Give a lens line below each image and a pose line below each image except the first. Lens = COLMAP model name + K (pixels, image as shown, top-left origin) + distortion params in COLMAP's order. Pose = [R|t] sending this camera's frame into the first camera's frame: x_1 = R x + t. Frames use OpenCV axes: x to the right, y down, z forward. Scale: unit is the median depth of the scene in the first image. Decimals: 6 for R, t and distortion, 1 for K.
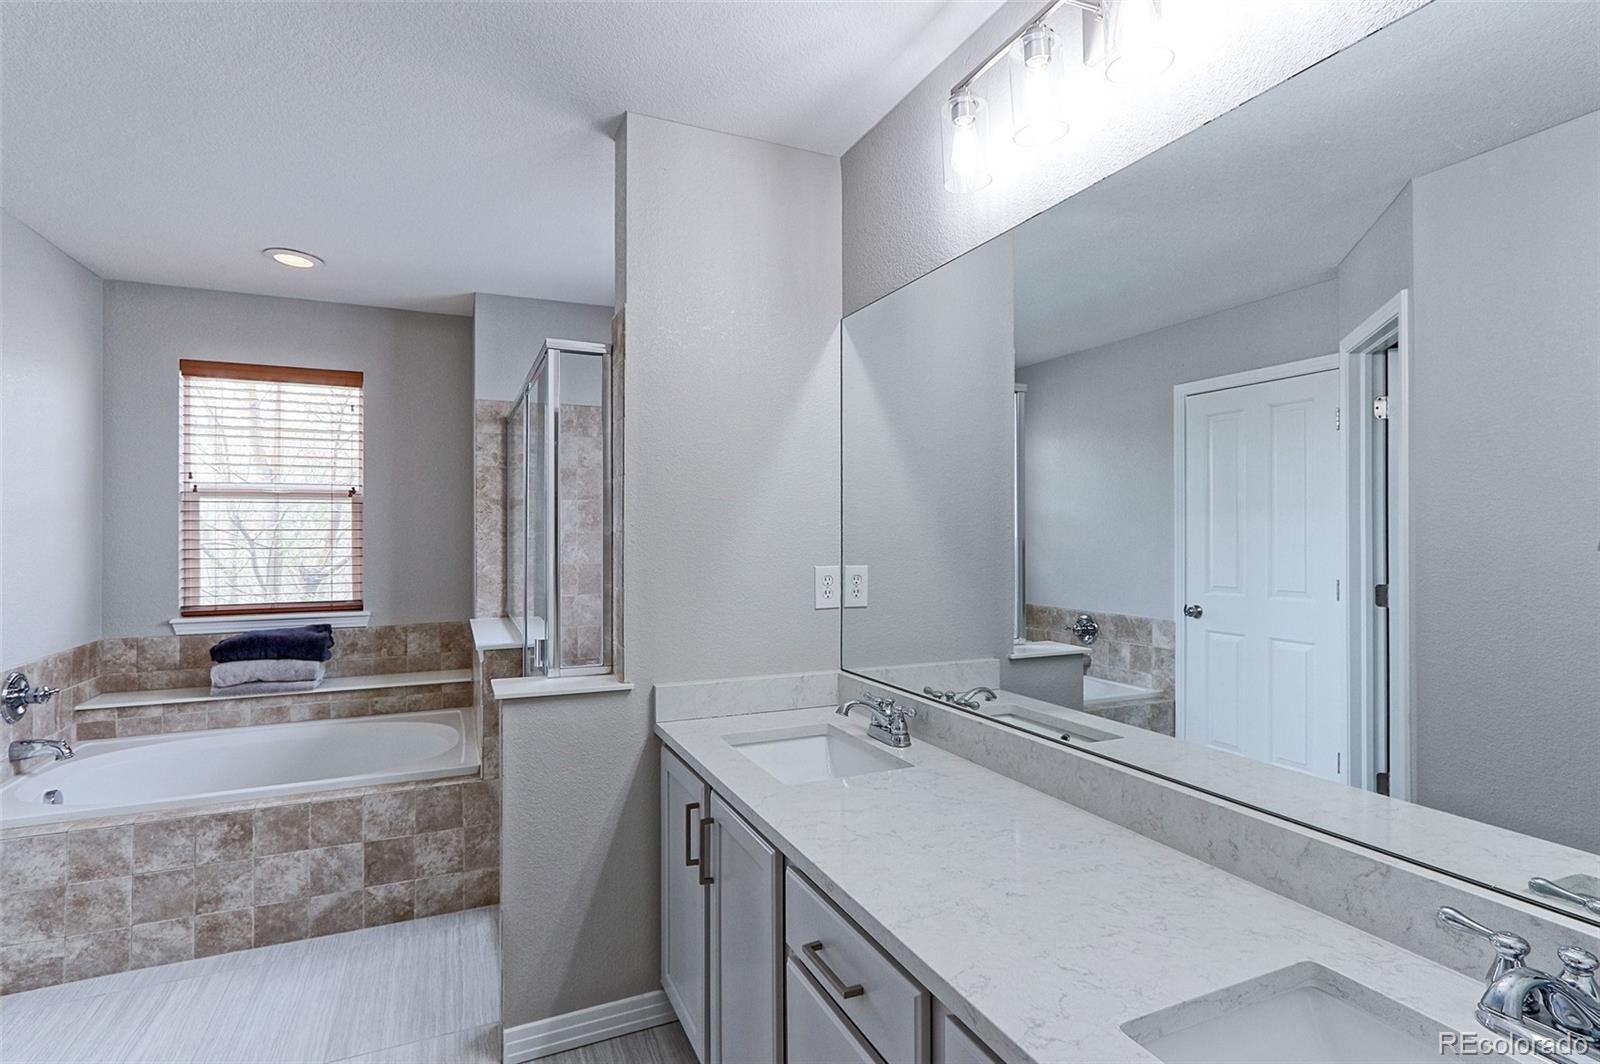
lens RADIAL K [[779.7, 0, 783.6], [0, 779.7, 524.7], [0, 0, 1]] dist [0.005374, 0.000402]
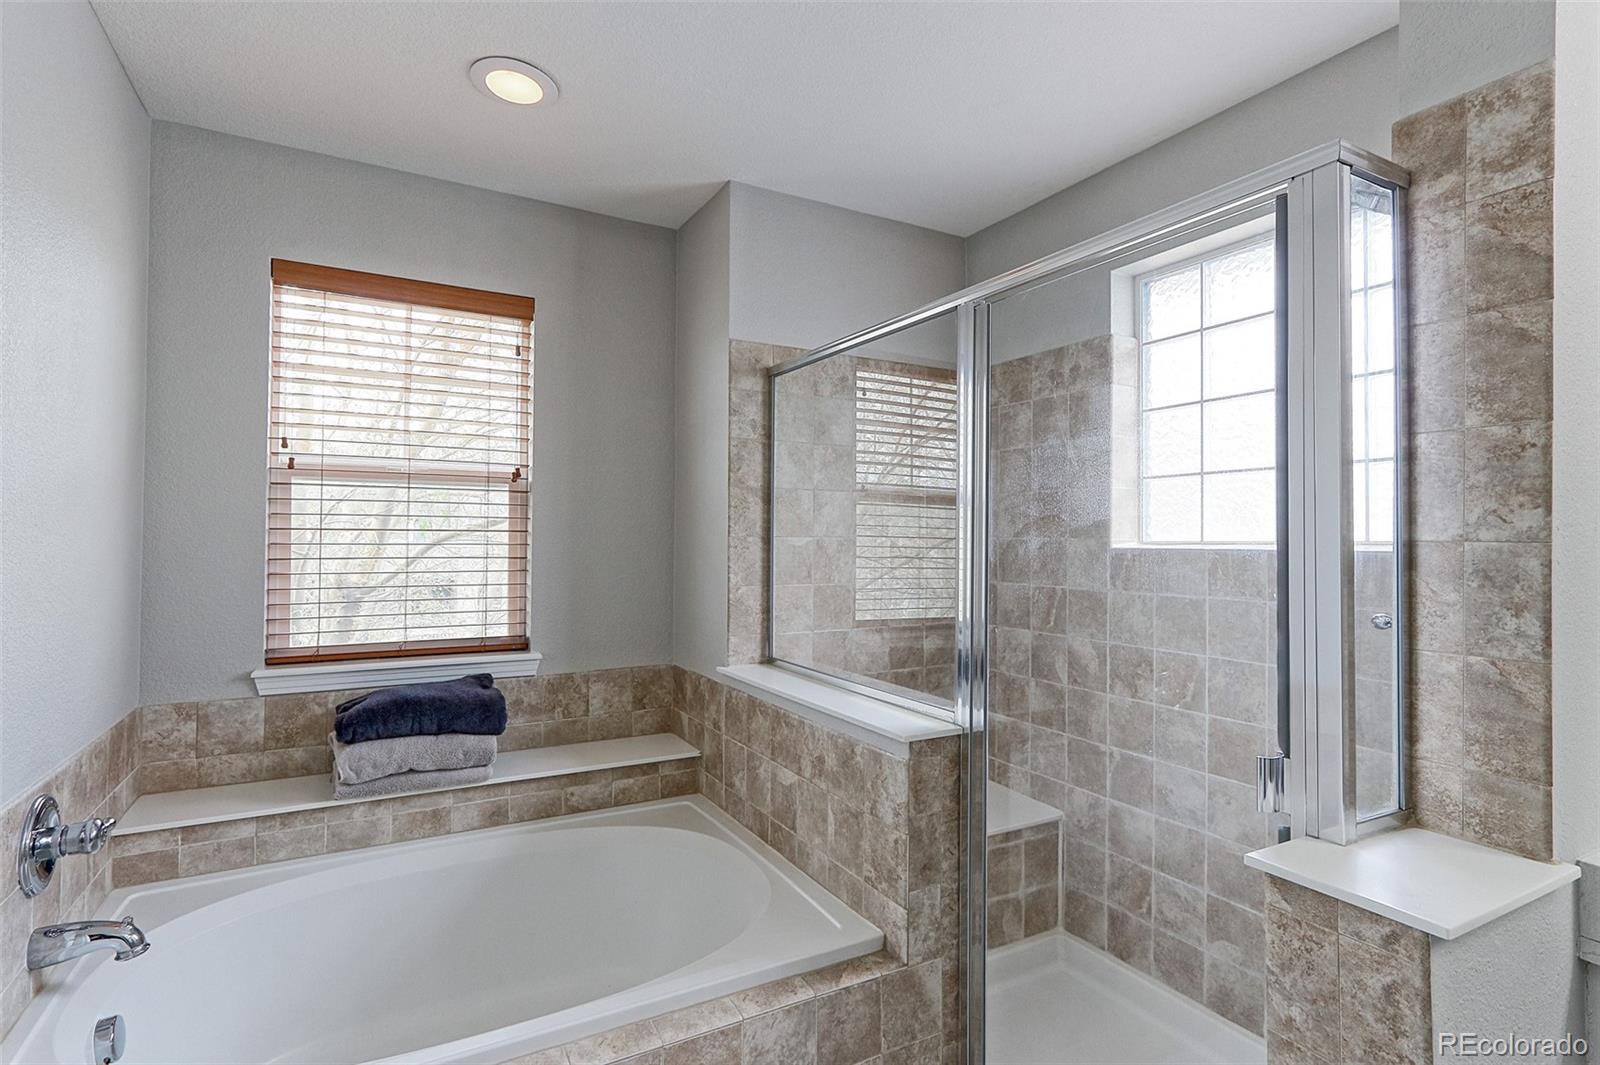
lens RADIAL K [[779.7, 0, 783.6], [0, 779.7, 525.2], [0, 0, 1]] dist [0.005374, 0.000402]
pose [[0.995724, 0.011826, 0.091614, -0.419081], [-0.010891, 0.999884, -0.010692, 0.006552], [-0.091729, 0.009649, 0.995737, 0.338161]]
